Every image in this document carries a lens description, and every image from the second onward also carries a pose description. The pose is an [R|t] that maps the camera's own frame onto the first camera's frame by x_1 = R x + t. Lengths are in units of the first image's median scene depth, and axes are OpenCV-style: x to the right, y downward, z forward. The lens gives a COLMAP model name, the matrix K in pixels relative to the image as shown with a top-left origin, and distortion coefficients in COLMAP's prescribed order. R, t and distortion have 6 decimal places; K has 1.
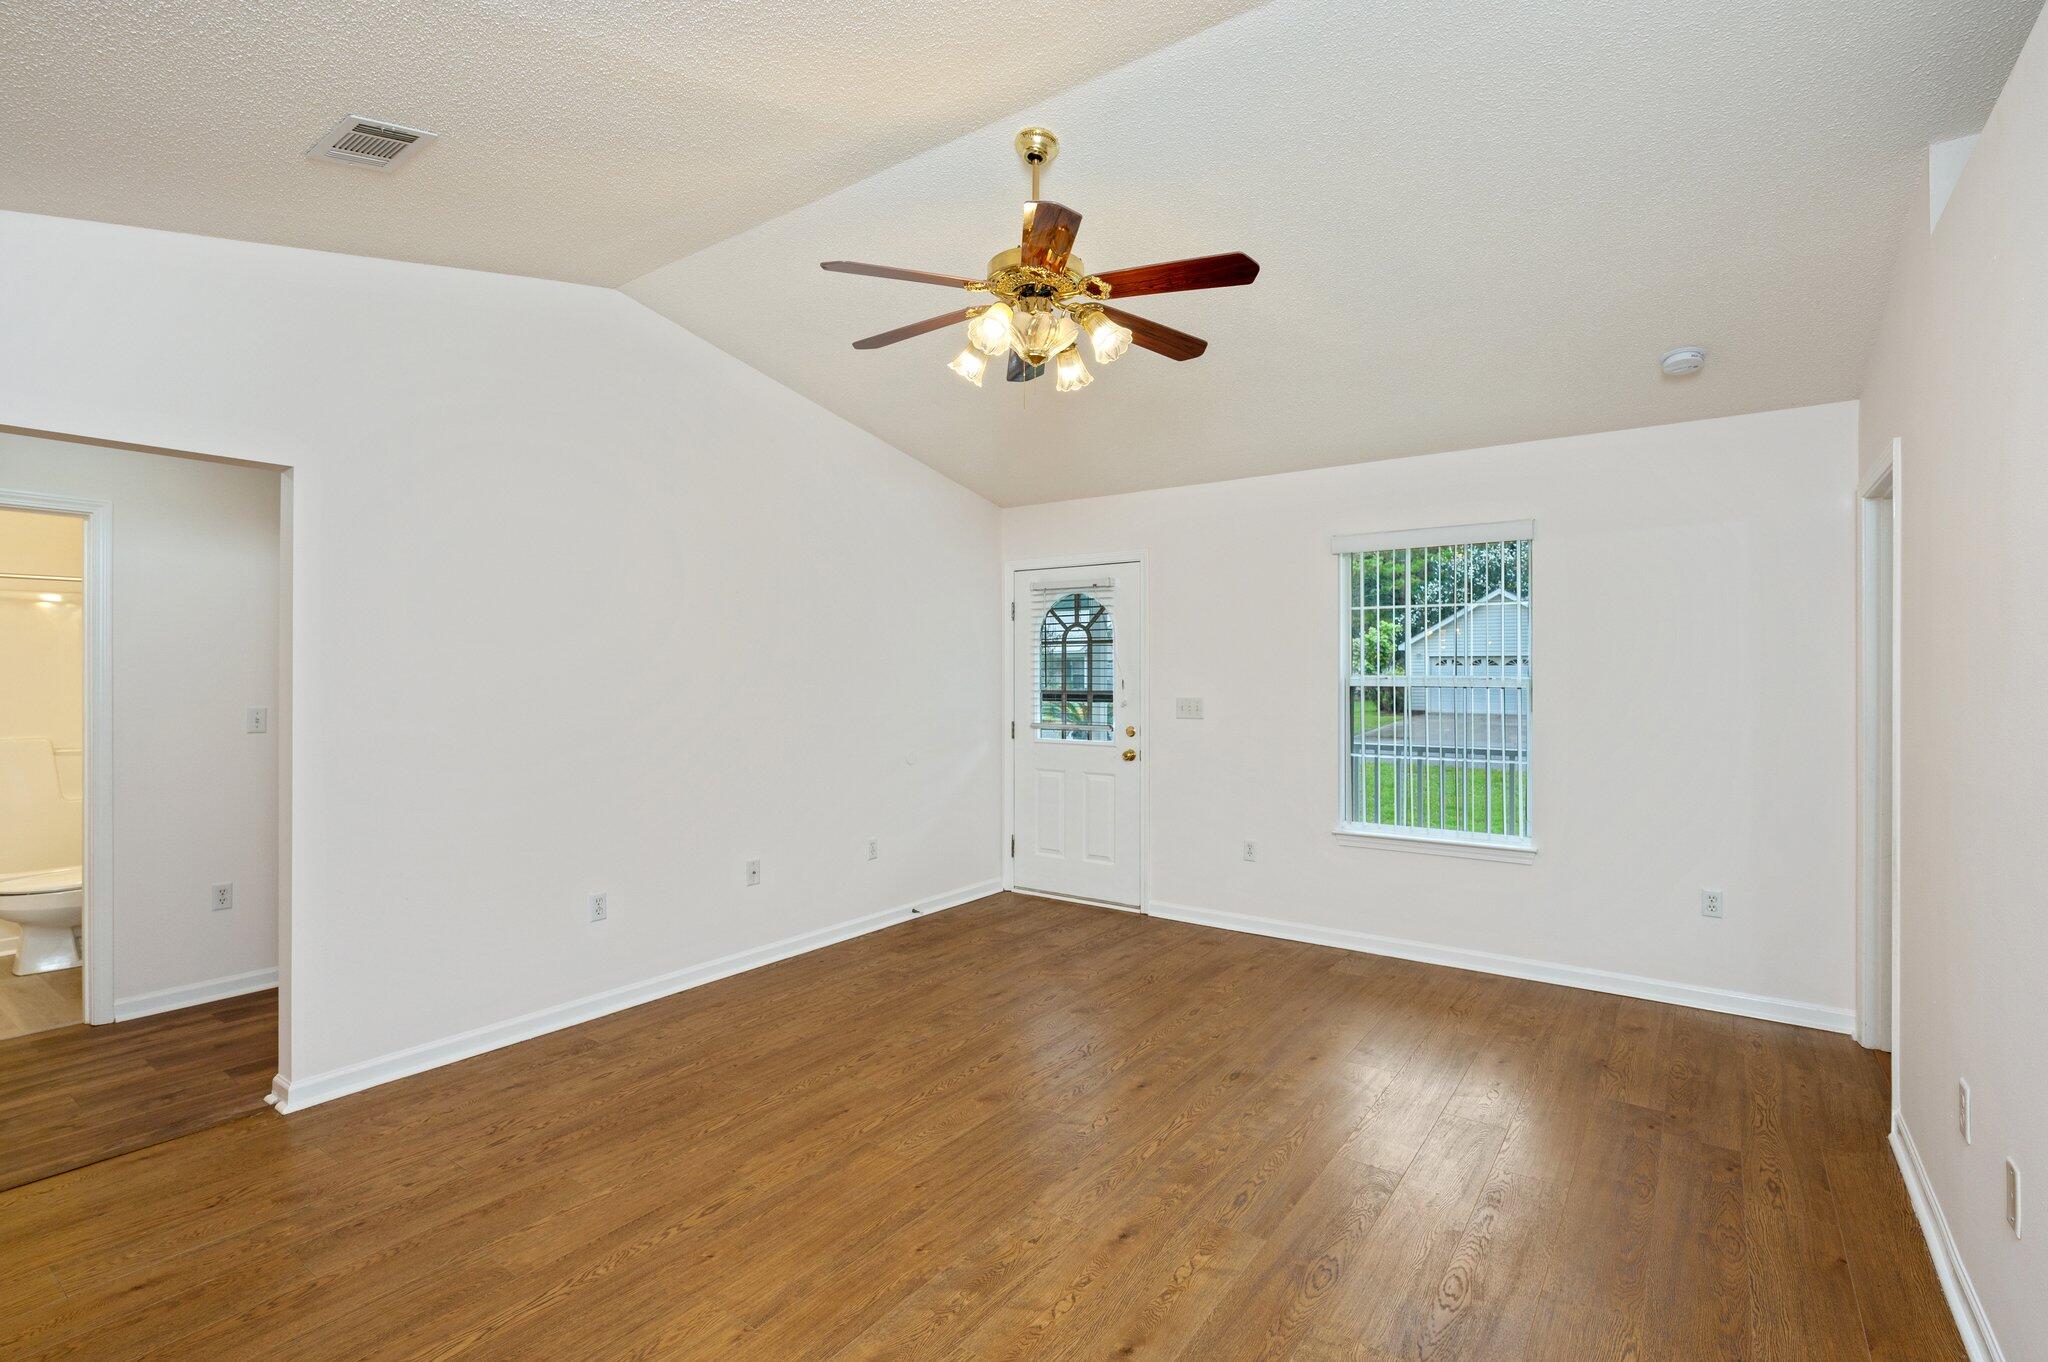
lens RADIAL K [[953.1, 0, 1021.2], [0, 953.1, 665.5], [0, 0, 1]] dist [0.001978, 0.000151]
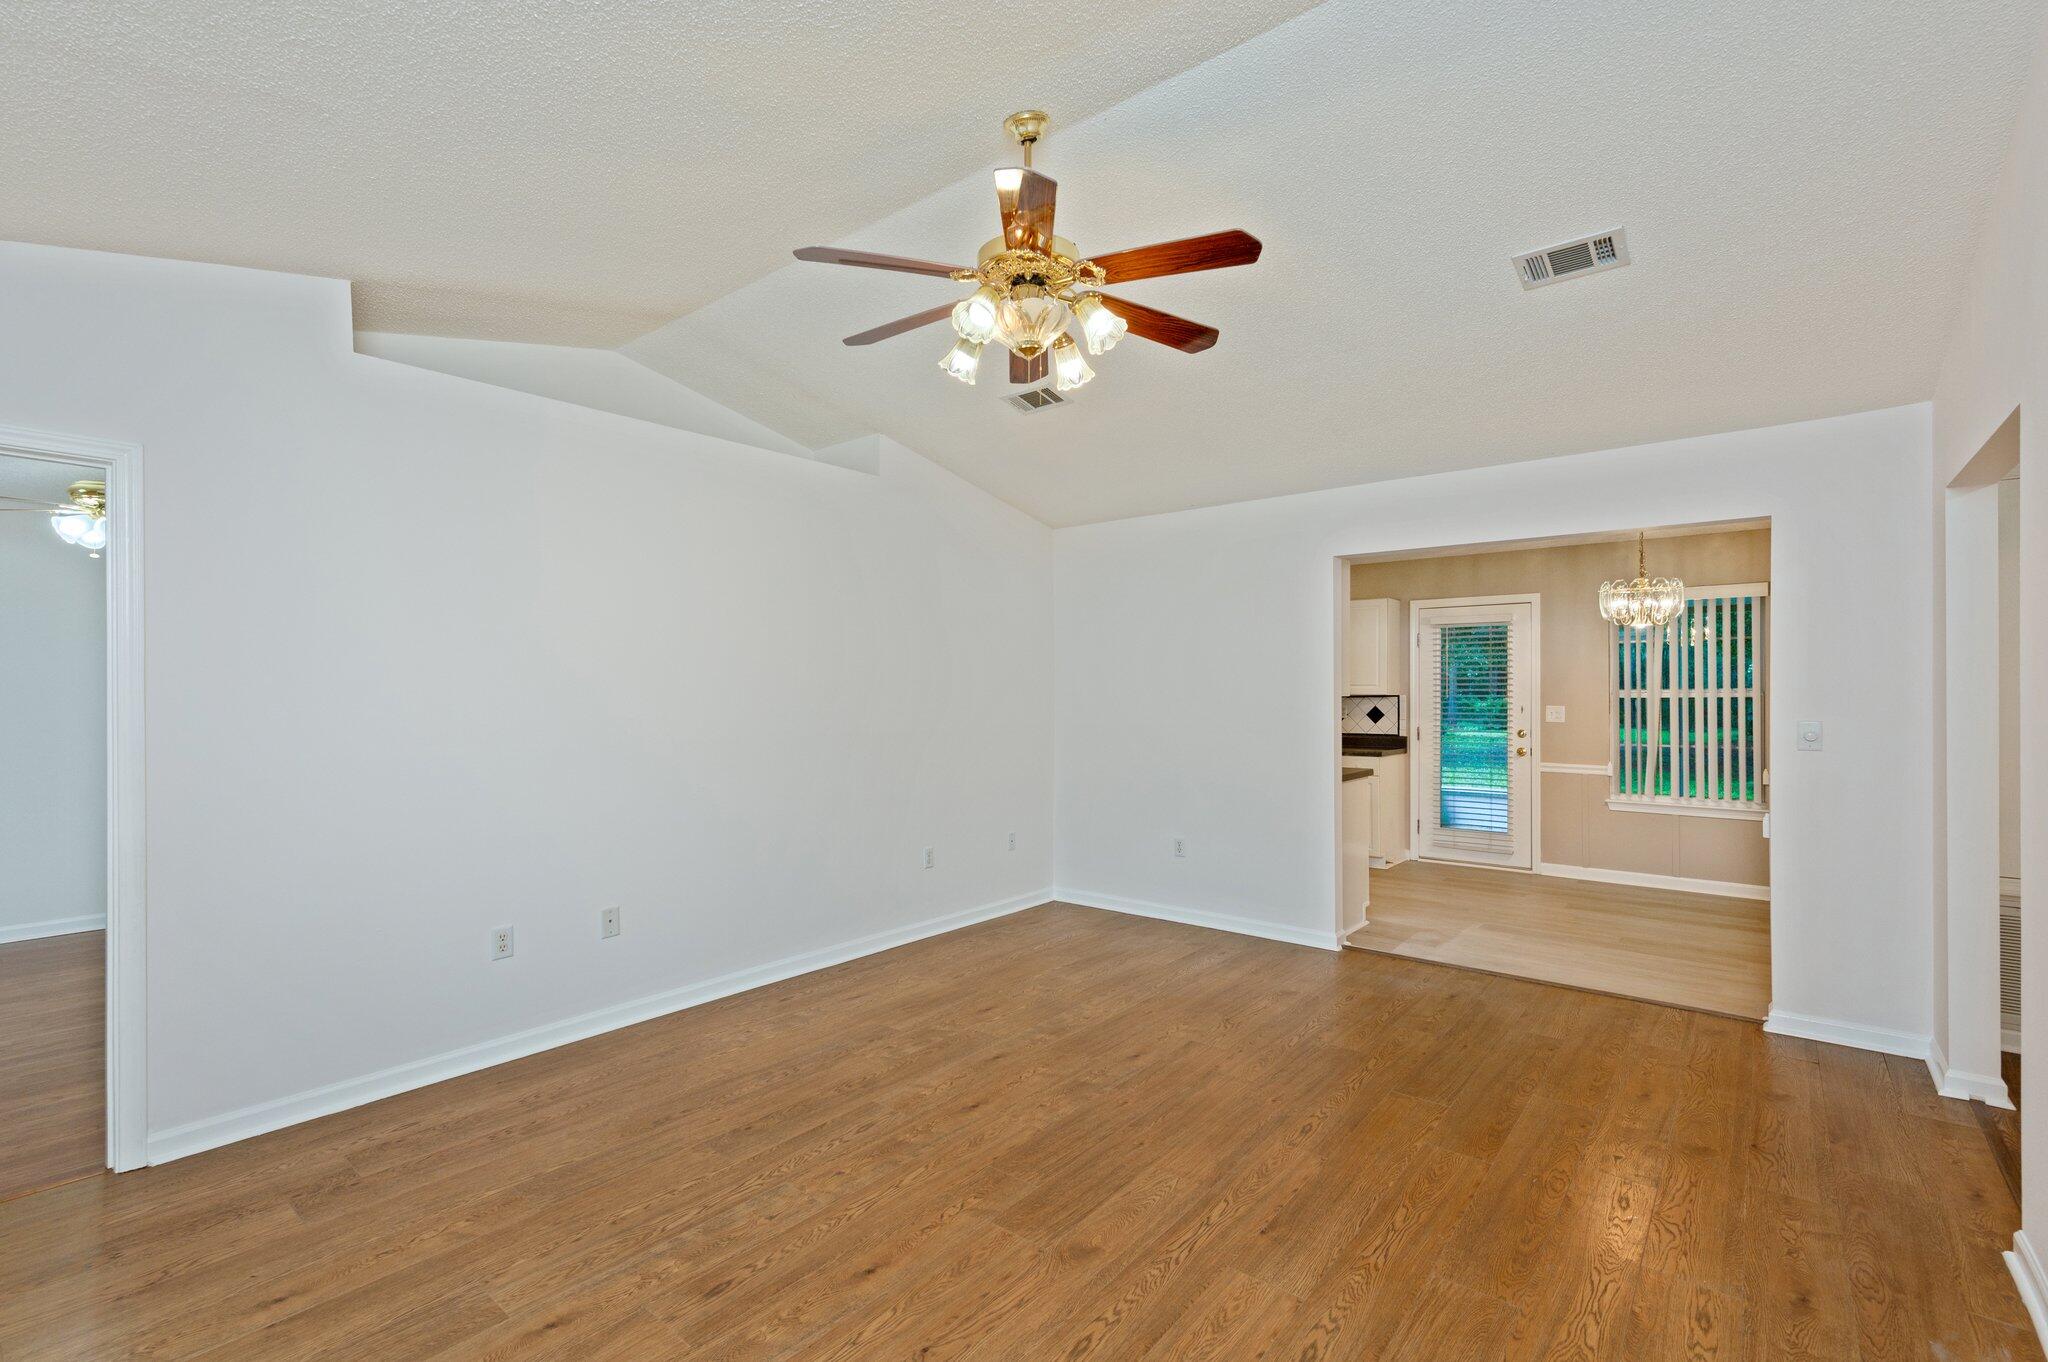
lens RADIAL K [[904.4, 0, 1034.8], [0, 904.4, 706.8], [0, 0, 1]] dist [0.002556, 0.000121]
pose [[-0.998899, 0.002052, 0.046871, -0.021630], [0.002745, 0.999888, 0.014731, 0.011314], [-0.046836, 0.014844, -0.998792, 1.304425]]
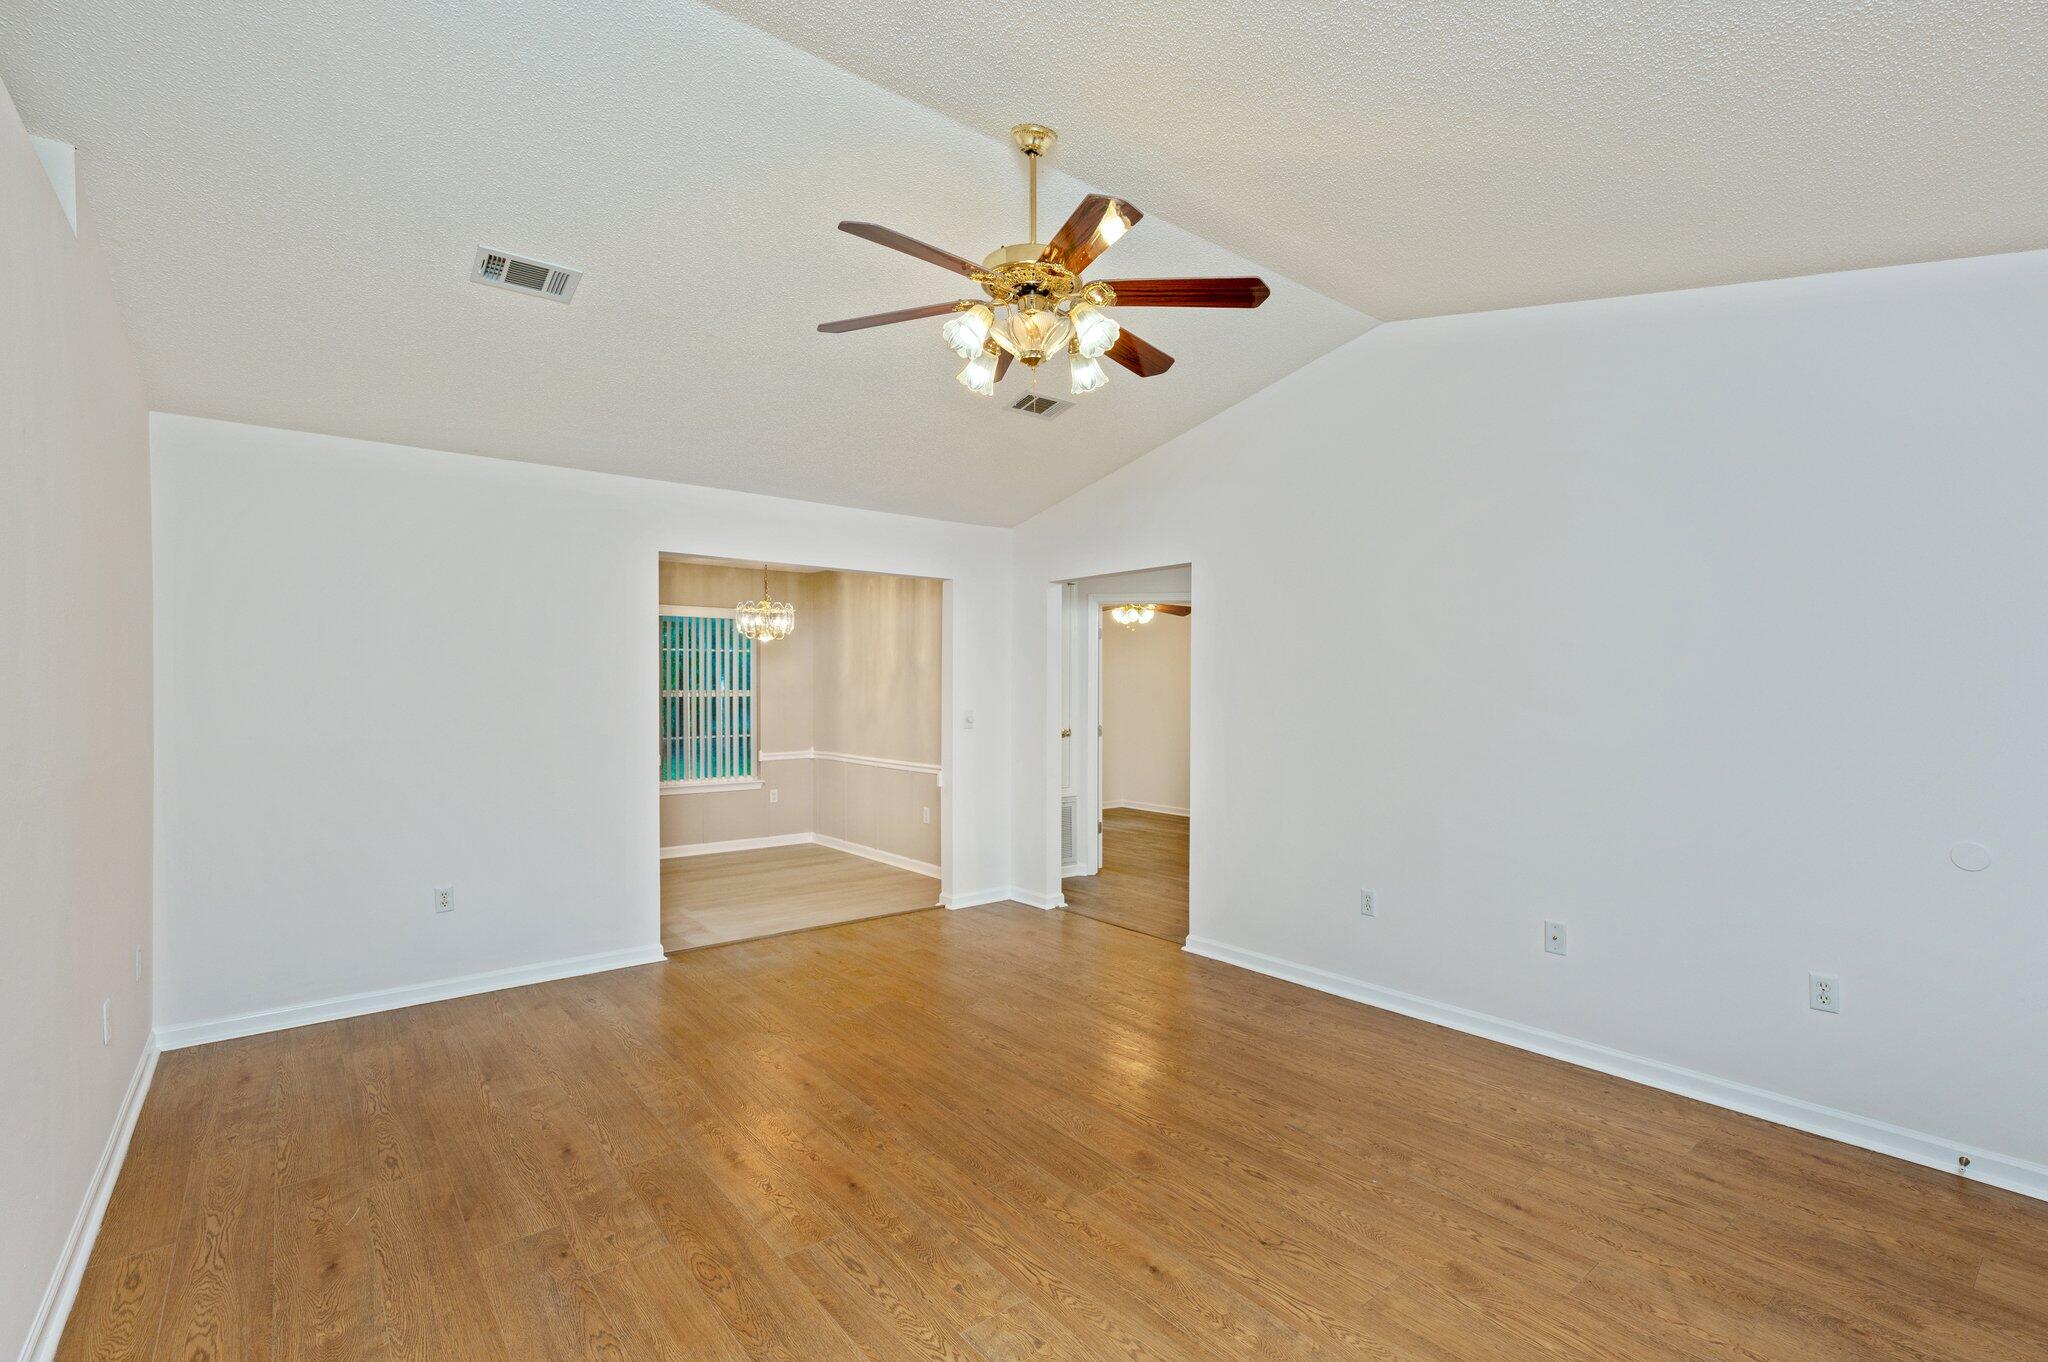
lens RADIAL K [[919.5, 0, 1024.0], [0, 919.5, 681.0], [0, 0, 1]] dist [0.000621, 0.000408]
pose [[-0.260552, -0.007854, -0.965428, 0.638672], [0.004137, 0.999949, -0.009252, 0.009316], [0.965451, -0.006404, -0.260506, 0.856007]]
